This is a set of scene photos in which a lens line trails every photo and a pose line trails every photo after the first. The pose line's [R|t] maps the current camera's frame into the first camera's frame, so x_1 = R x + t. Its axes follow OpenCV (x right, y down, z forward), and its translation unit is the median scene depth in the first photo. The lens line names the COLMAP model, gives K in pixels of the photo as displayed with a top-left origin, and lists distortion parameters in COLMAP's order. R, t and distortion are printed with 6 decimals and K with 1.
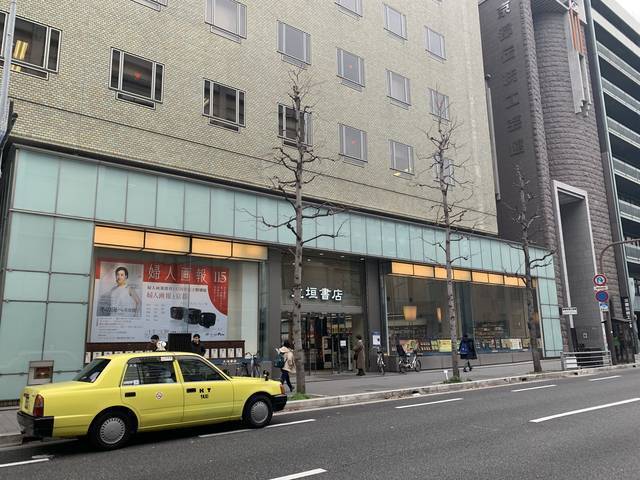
lens RADIAL K [[492.7, 0, 320.6], [0, 492.7, 242.0], [0, 0, 1]] dist [0.052355, -0.000803]
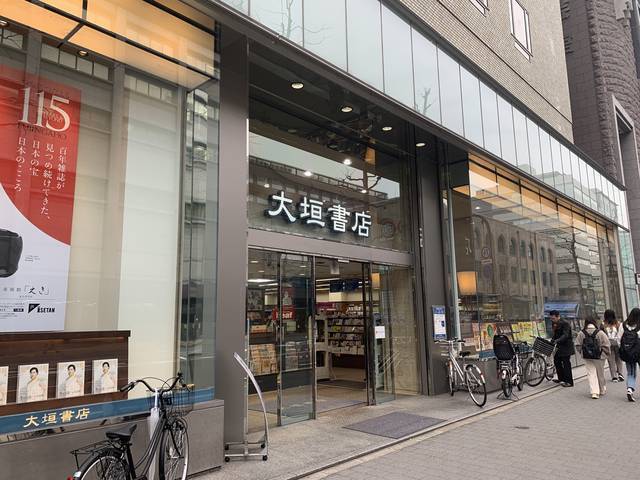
lens RADIAL K [[492.7, 0, 316.6], [0, 492.7, 238.3], [0, 0, 1]] dist [0.052355, -0.000803]
pose [[0.987569, 0.025106, 0.155167, -0.076967], [-0.030209, 0.999075, 0.030619, 0.110679], [-0.154254, -0.034926, 0.987414, 0.579004]]
